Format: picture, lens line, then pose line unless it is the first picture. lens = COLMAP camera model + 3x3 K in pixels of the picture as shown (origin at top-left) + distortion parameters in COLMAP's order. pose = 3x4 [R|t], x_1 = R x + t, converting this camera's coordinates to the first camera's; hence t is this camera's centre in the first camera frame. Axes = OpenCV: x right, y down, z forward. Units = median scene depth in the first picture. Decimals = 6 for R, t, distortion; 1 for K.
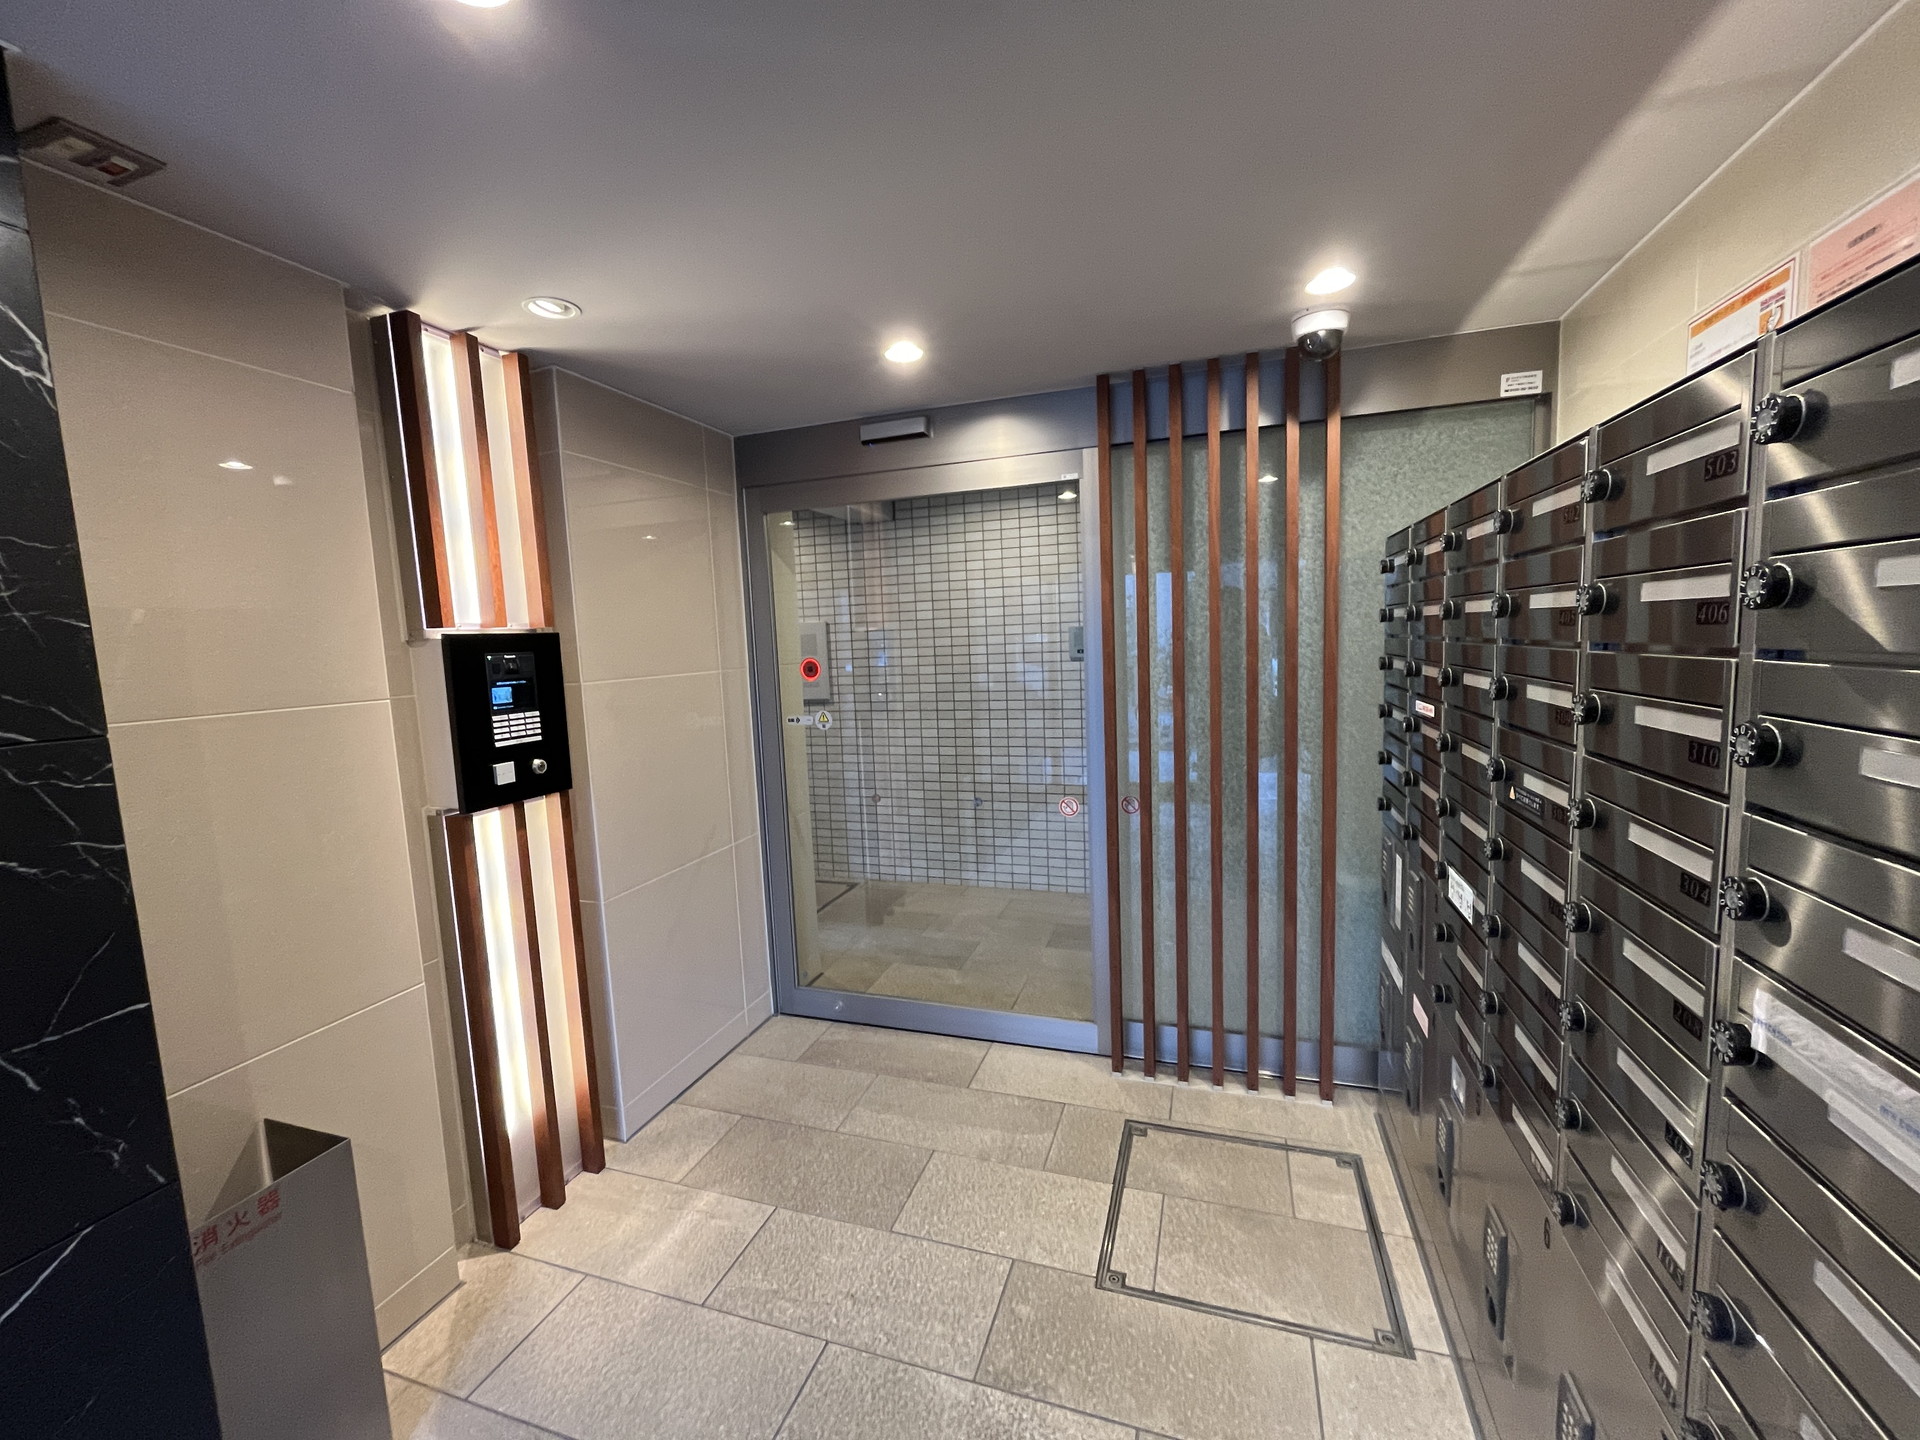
lens RADIAL K [[775.4, 0, 949.6], [0, 775.4, 717.3], [0, 0, 1]] dist [-0.004208, 0.000320]
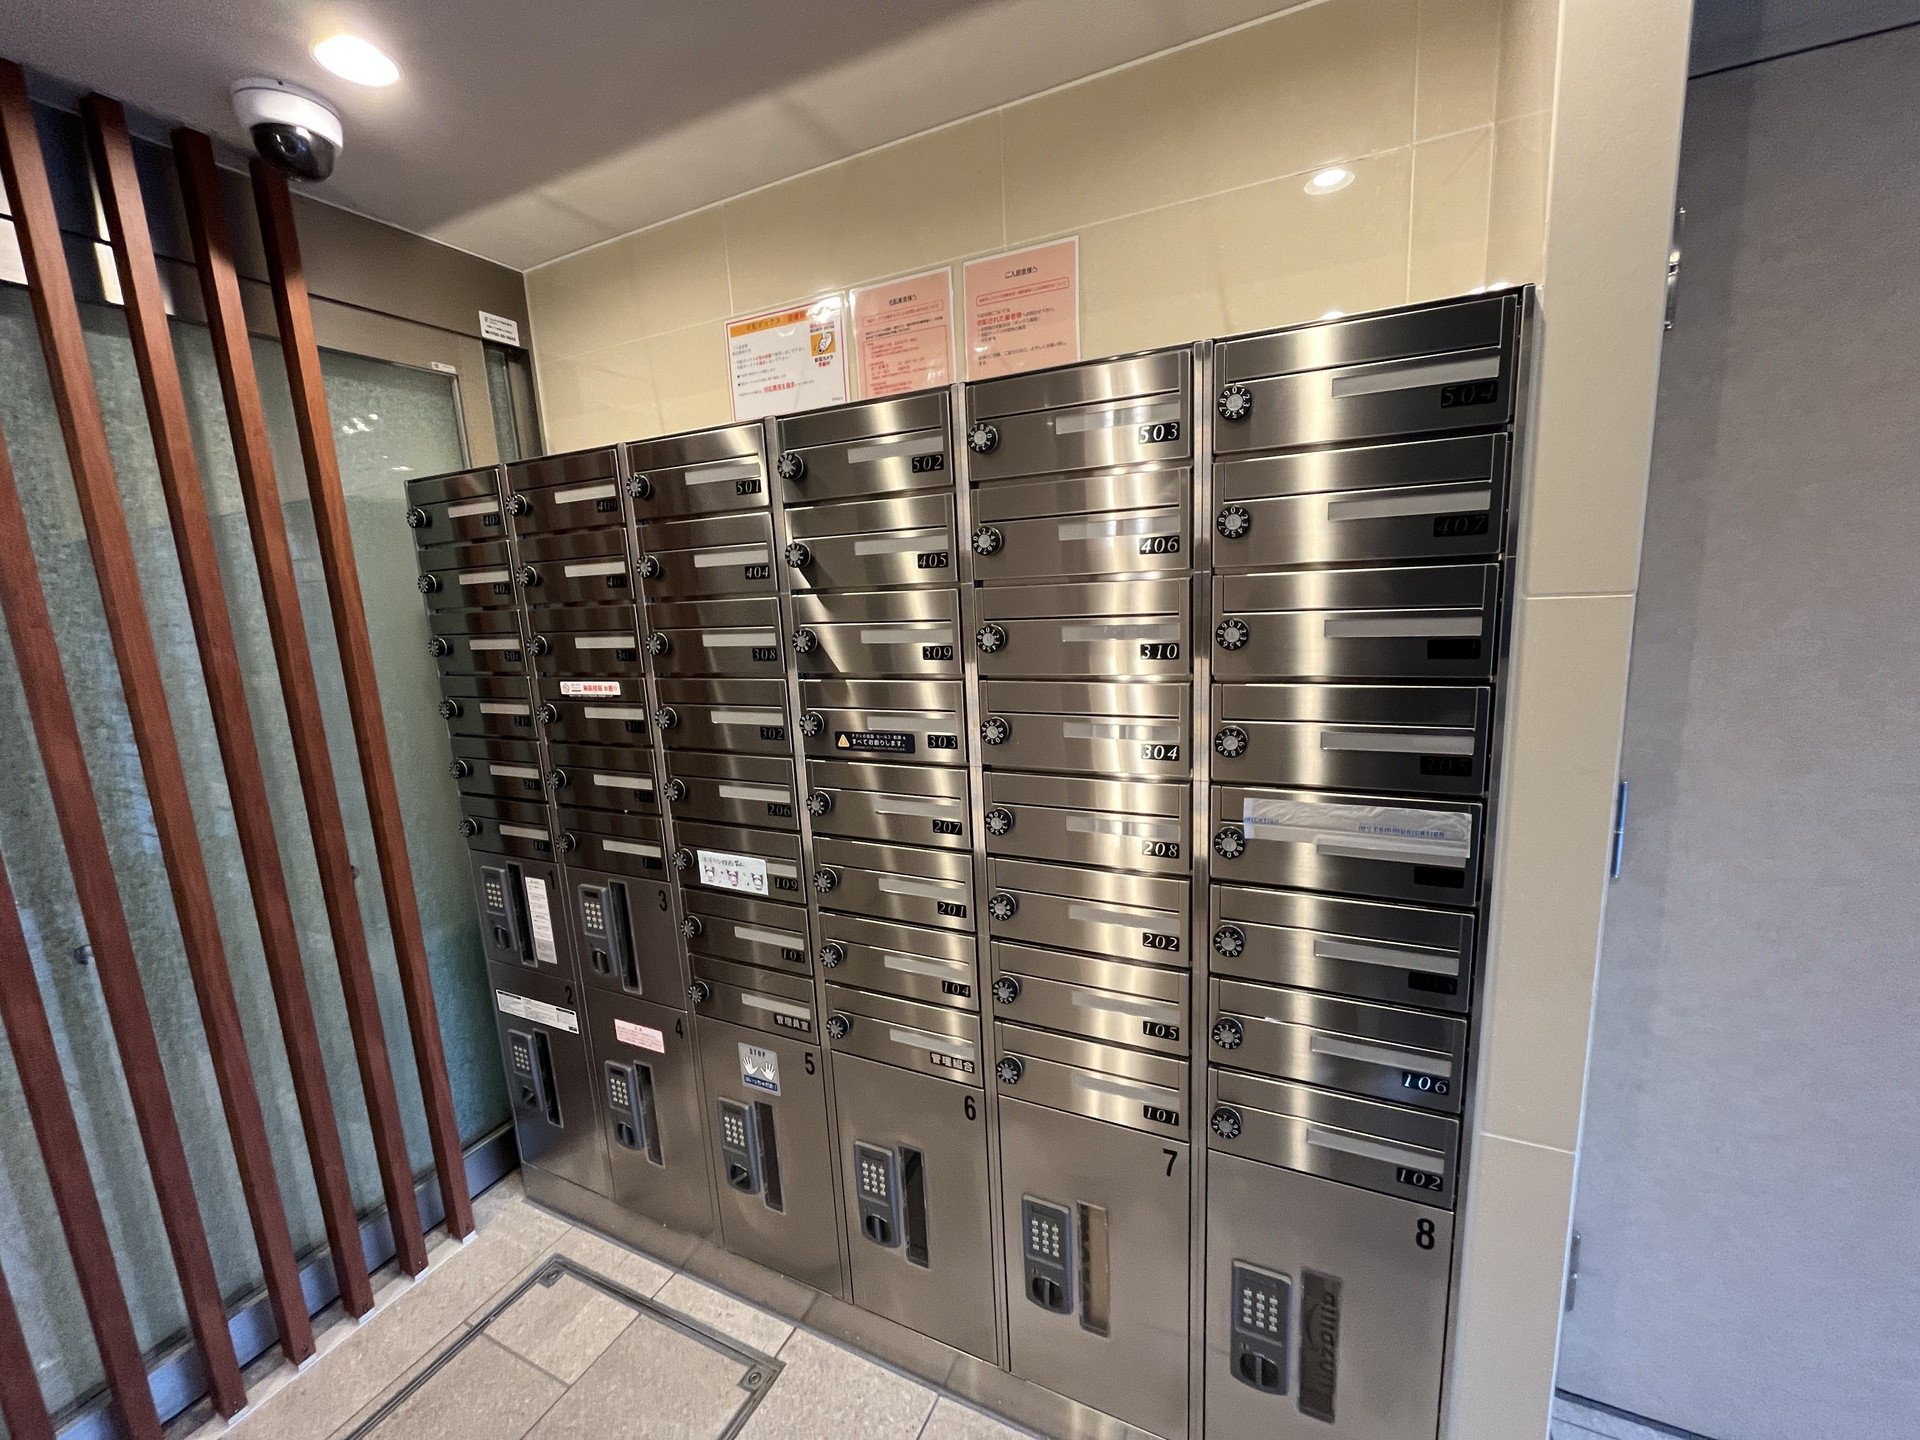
lens RADIAL K [[775.4, 0, 963.1], [0, 775.4, 718.0], [0, 0, 1]] dist [-0.004208, 0.000320]
pose [[0.114312, -0.134208, 0.984338, -0.184995], [0.143456, 0.982678, 0.117323, -0.021798], [-0.983033, 0.127798, 0.131585, 0.534256]]
